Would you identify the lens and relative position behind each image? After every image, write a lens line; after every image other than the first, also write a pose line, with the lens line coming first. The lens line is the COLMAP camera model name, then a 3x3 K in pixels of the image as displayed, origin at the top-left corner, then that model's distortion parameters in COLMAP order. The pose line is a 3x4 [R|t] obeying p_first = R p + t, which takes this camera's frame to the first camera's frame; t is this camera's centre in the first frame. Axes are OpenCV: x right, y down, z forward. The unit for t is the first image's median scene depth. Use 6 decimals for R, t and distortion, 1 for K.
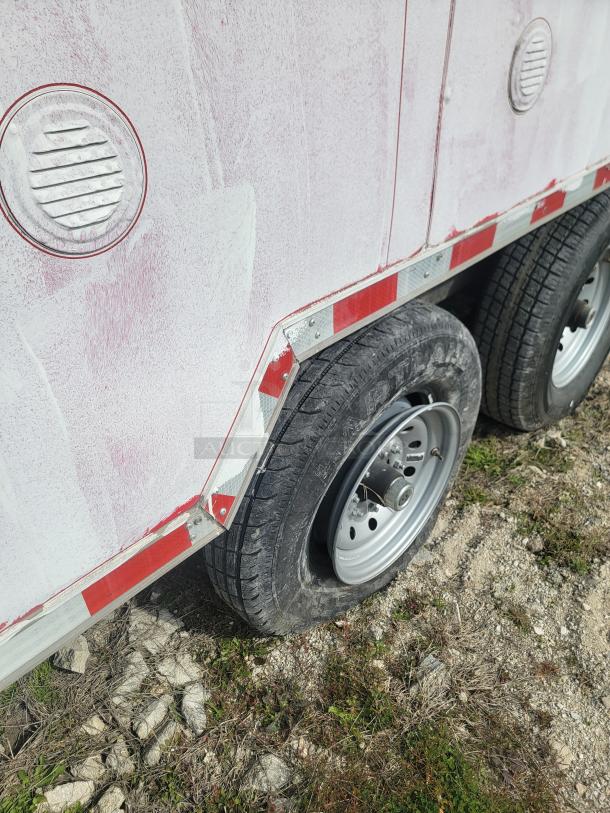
lens RADIAL K [[558.9, 0, 302.3], [0, 558.9, 412.6], [0, 0, 1]] dist [0.086697, -0.071954]
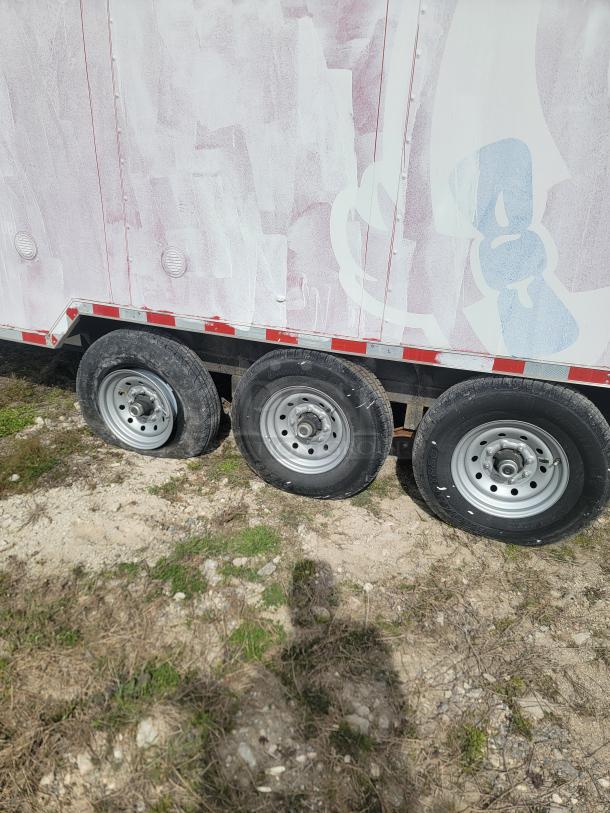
lens RADIAL K [[558.6, 0, 302.4], [0, 558.6, 419.3], [0, 0, 1]] dist [0.097964, -0.073151]
pose [[0.391768, 0.396726, -0.830136, 3.736149], [-0.591449, 0.799728, 0.103069, -0.751170], [0.704774, 0.450604, 0.547951, 0.330824]]
